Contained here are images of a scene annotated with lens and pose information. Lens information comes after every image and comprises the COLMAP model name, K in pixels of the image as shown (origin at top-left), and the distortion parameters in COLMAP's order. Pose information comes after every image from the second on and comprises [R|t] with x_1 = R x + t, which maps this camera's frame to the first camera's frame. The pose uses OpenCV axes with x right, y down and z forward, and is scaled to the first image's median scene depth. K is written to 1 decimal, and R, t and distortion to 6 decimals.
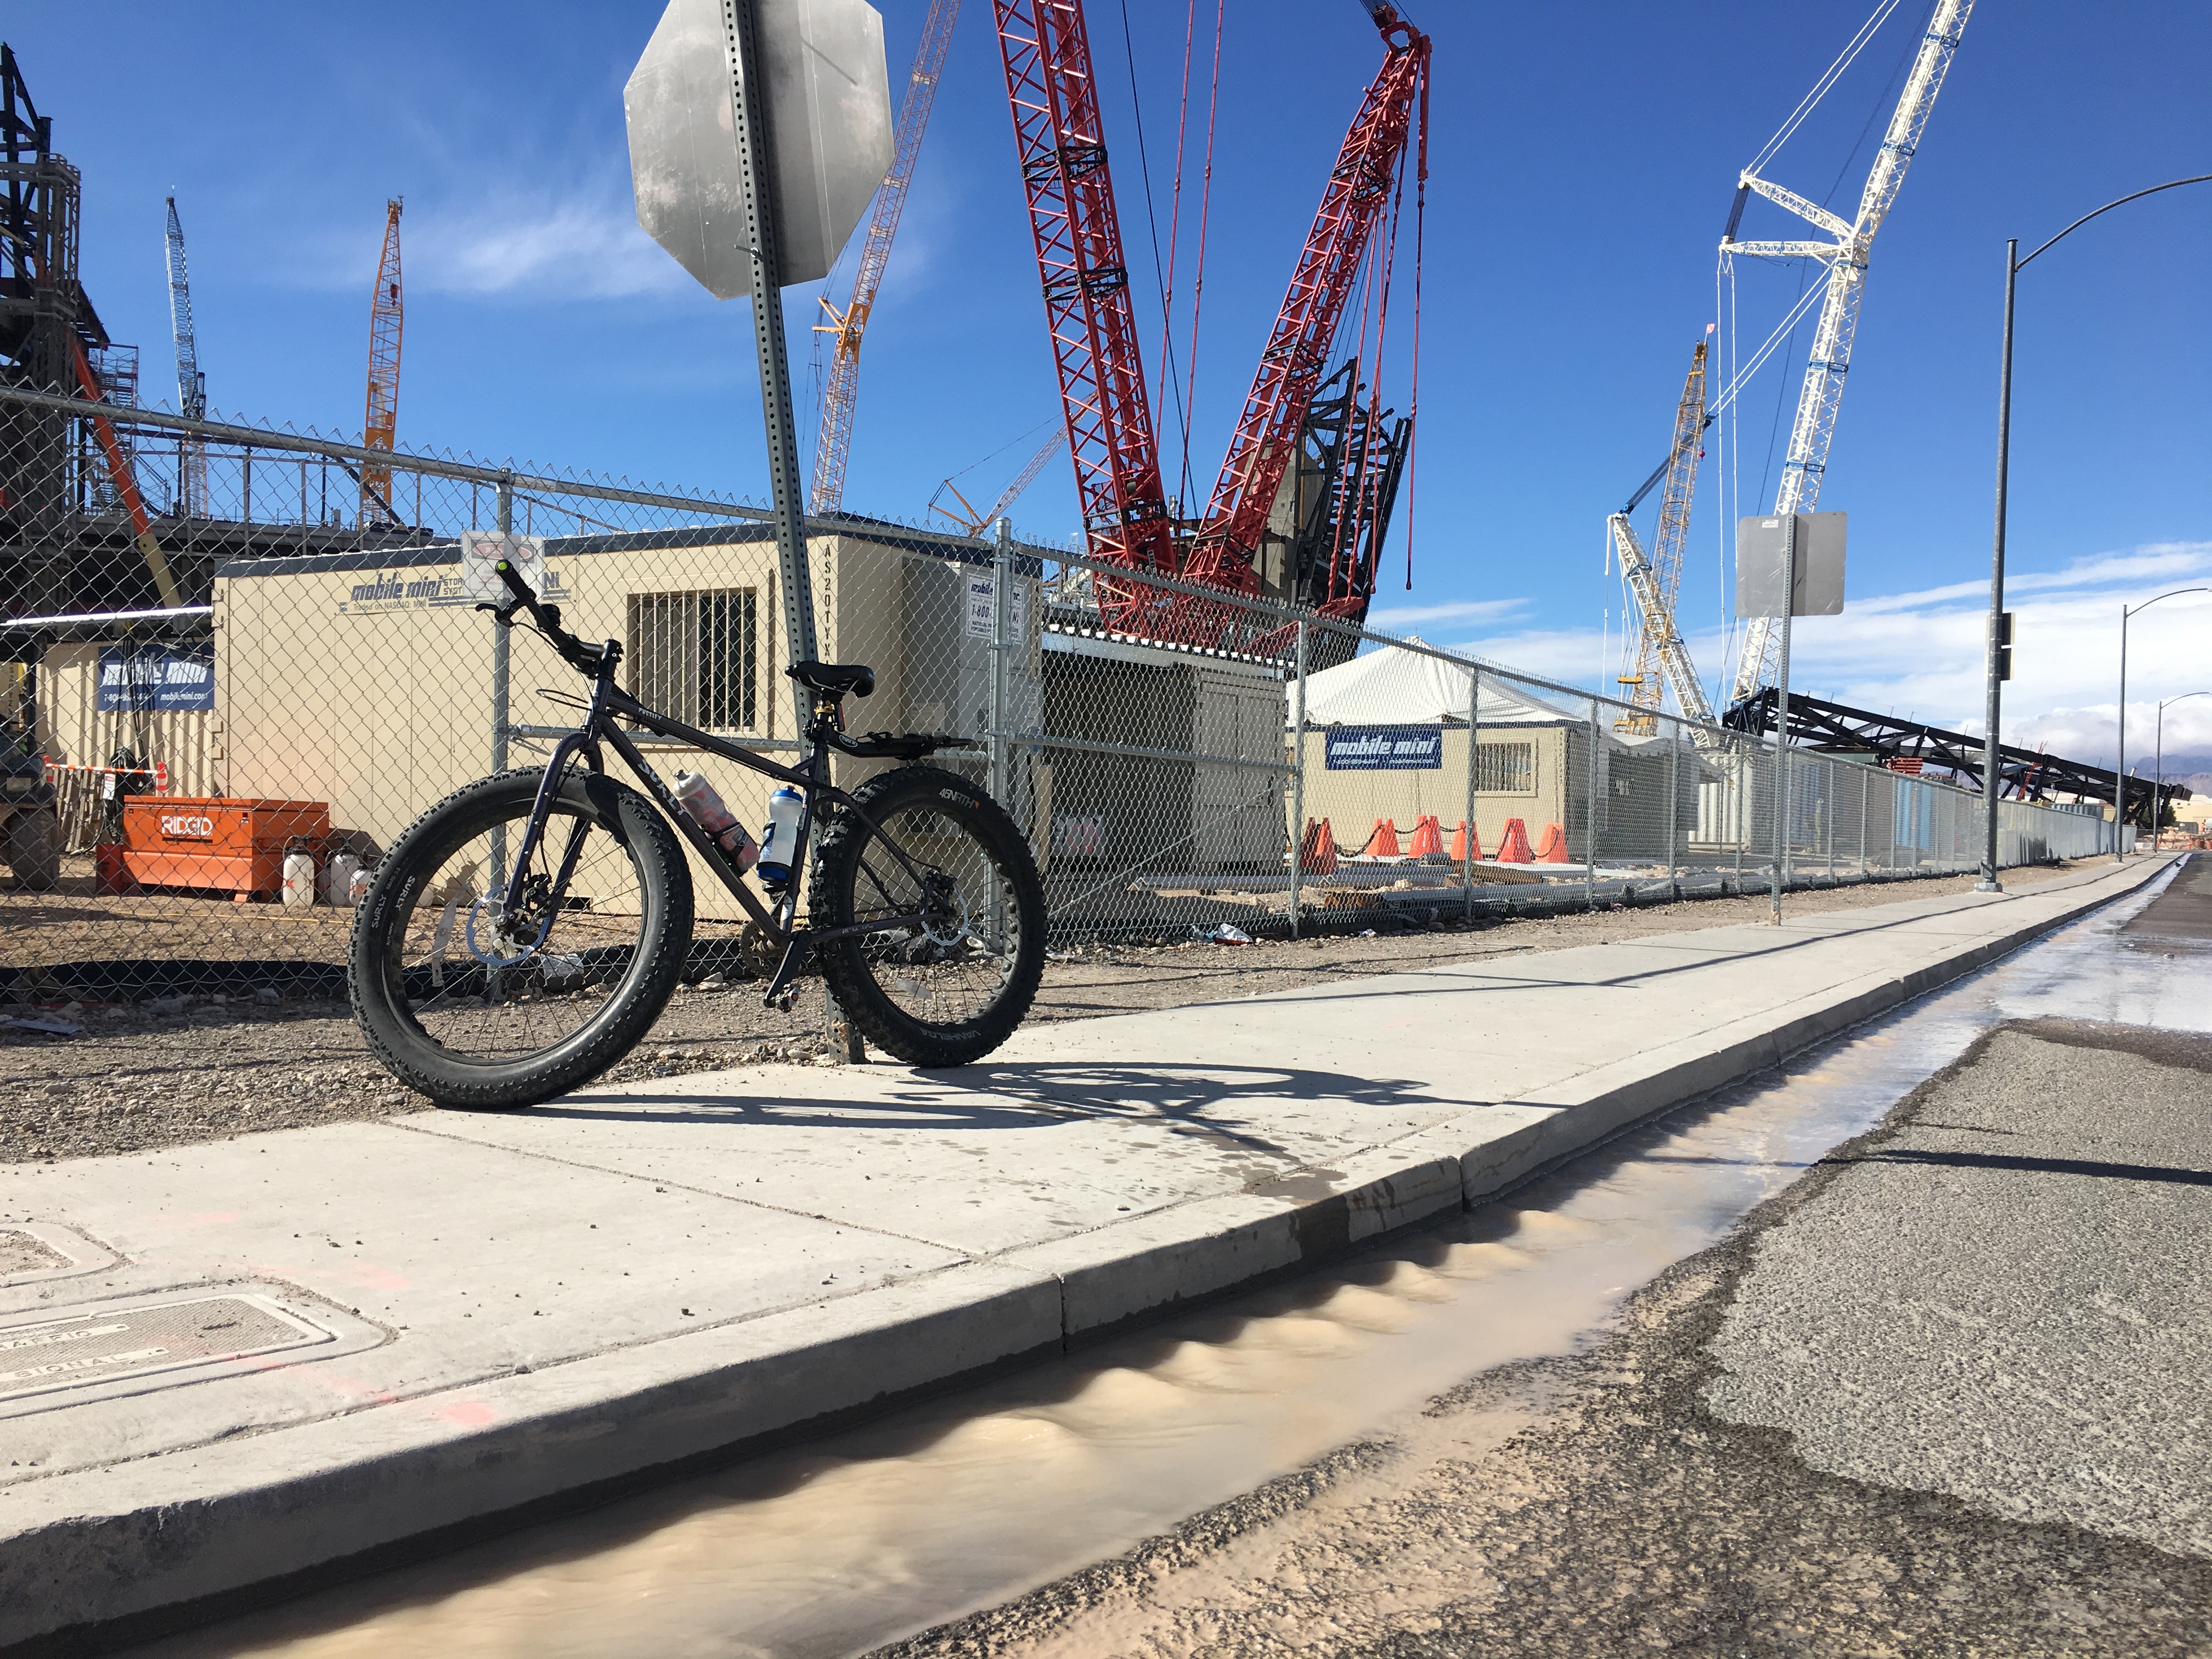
lens RADIAL K [[1875.3, 0, 1106.0], [0, 1875.3, 829.5], [0, 0, 1]] dist [0.091985, -0.111822]
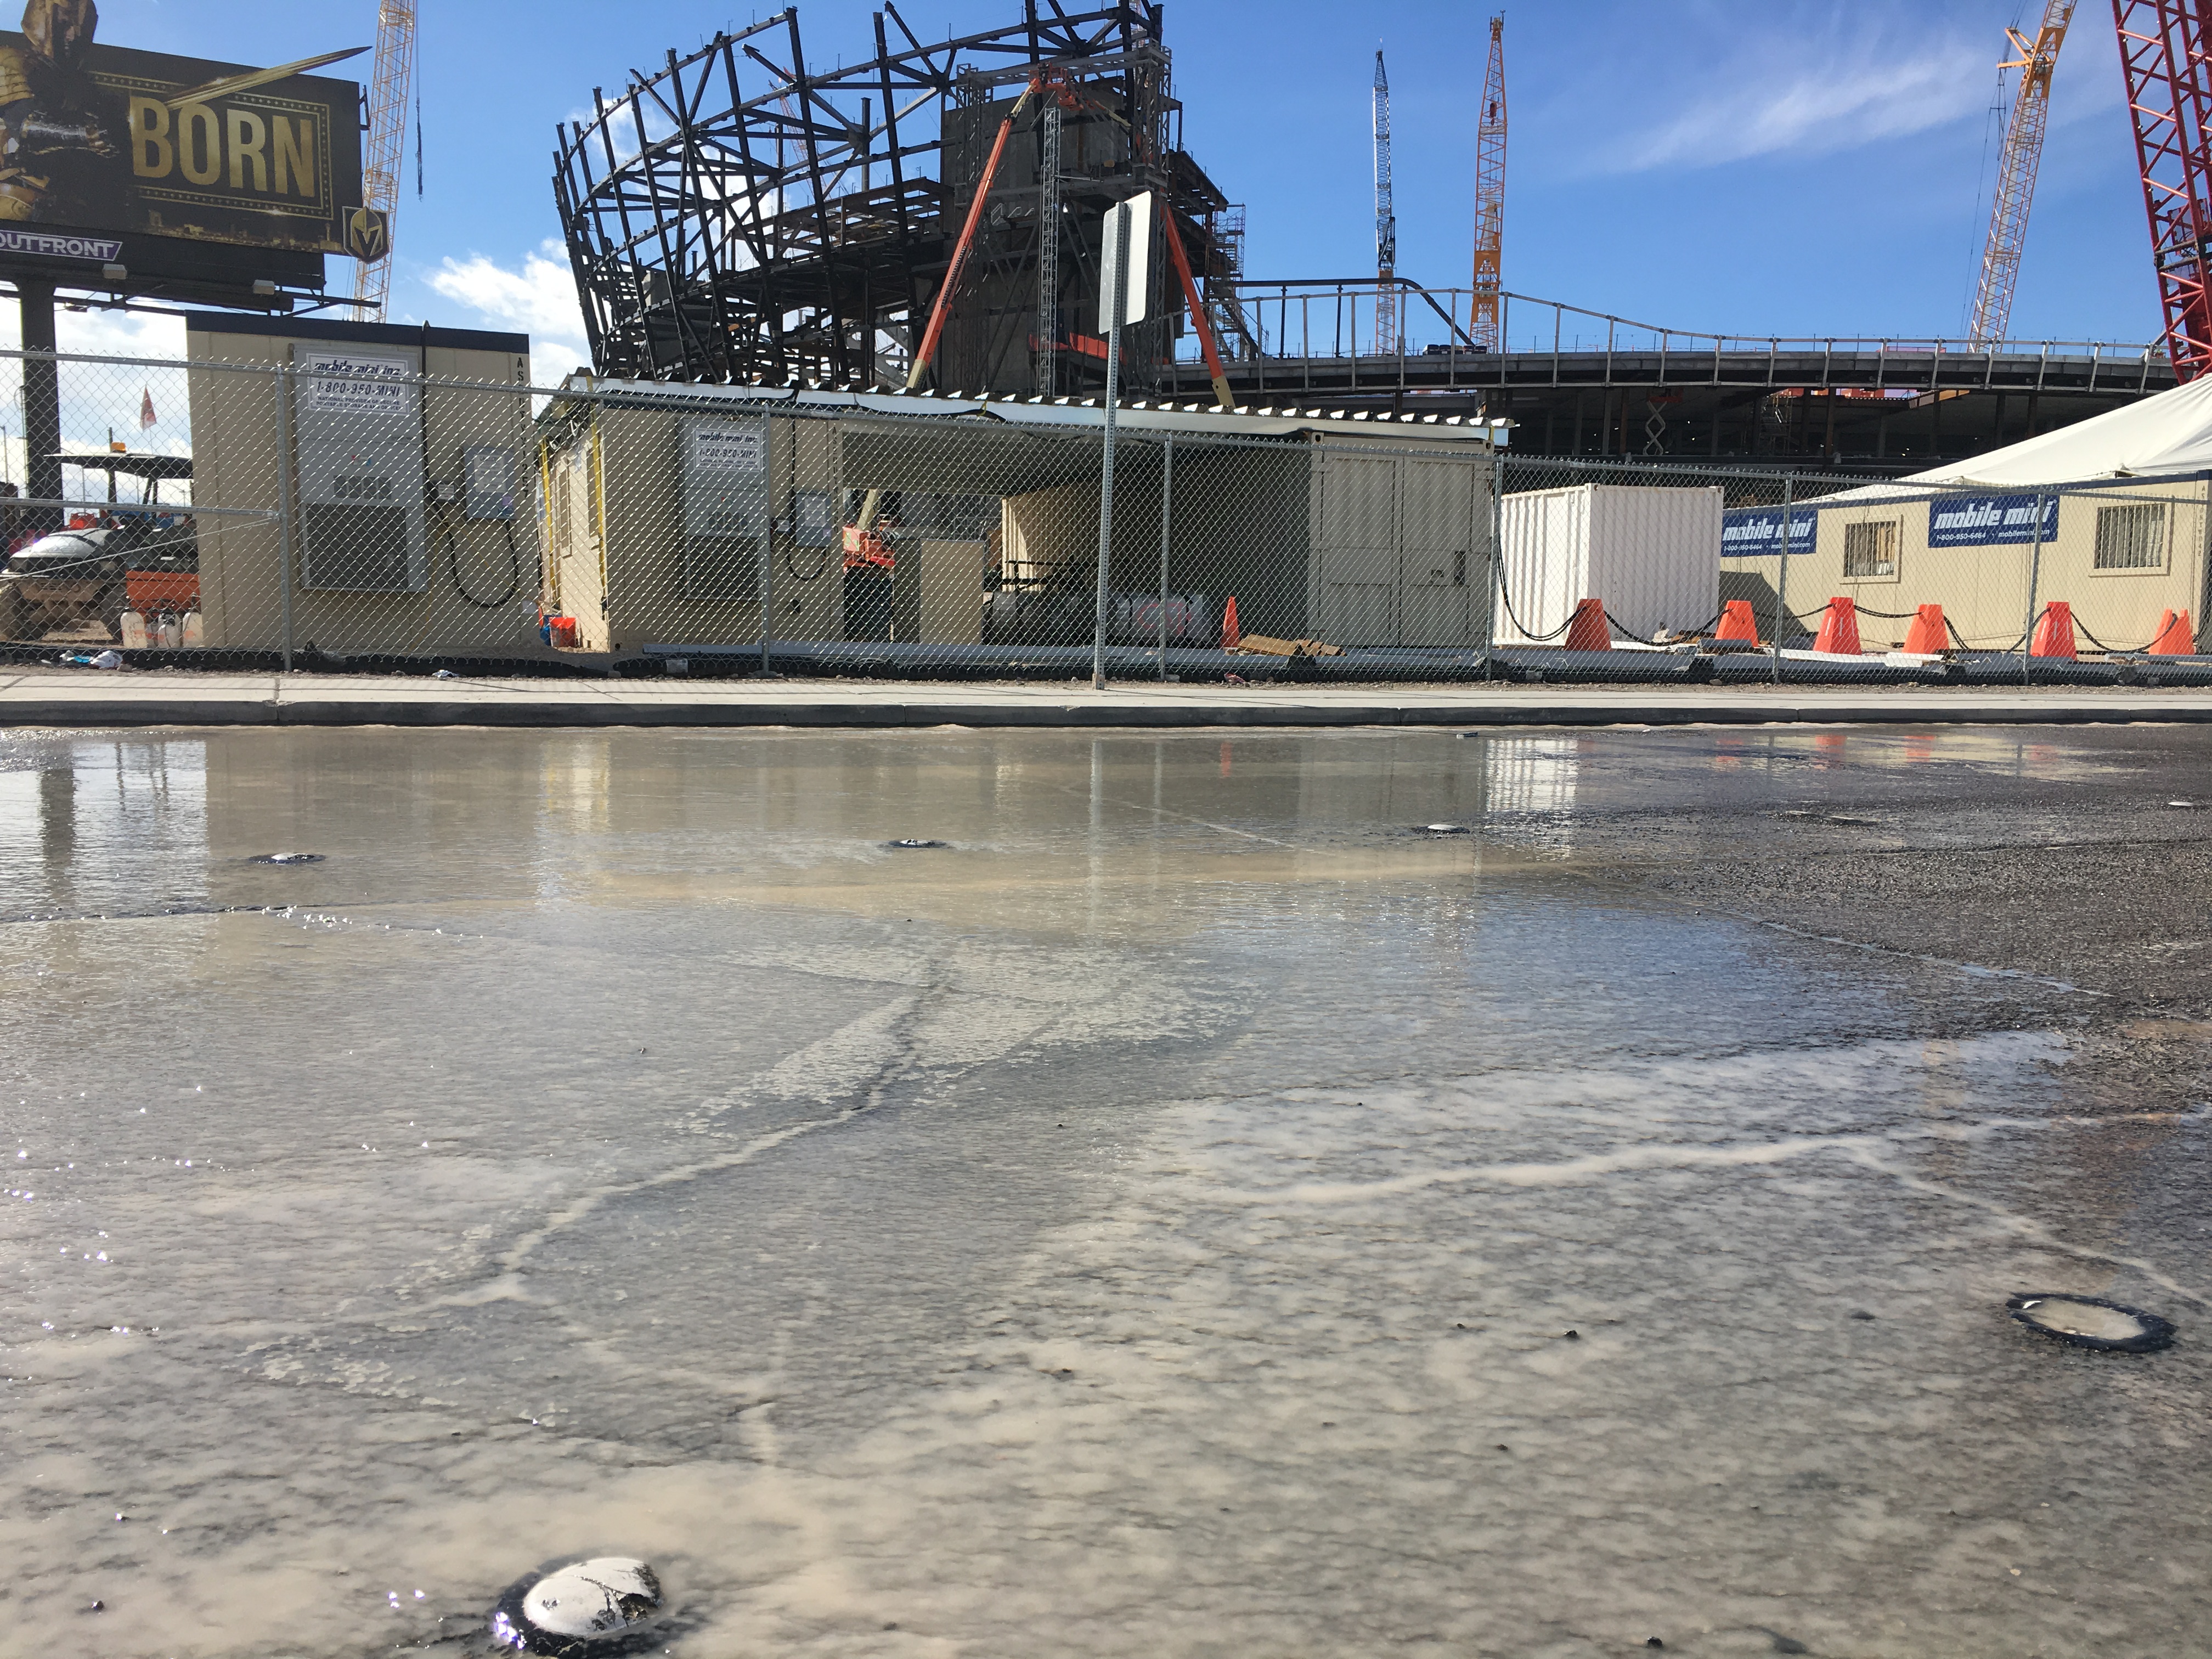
lens RADIAL K [[1895.3, 0, 1106.0], [0, 1895.3, 829.5], [0, 0, 1]] dist [0.076729, -0.095711]
pose [[0.807759, 0.058184, -0.586635, 0.125303], [-0.002663, 0.995467, 0.095068, 0.004626], [0.589507, -0.075230, 0.804252, 0.040806]]
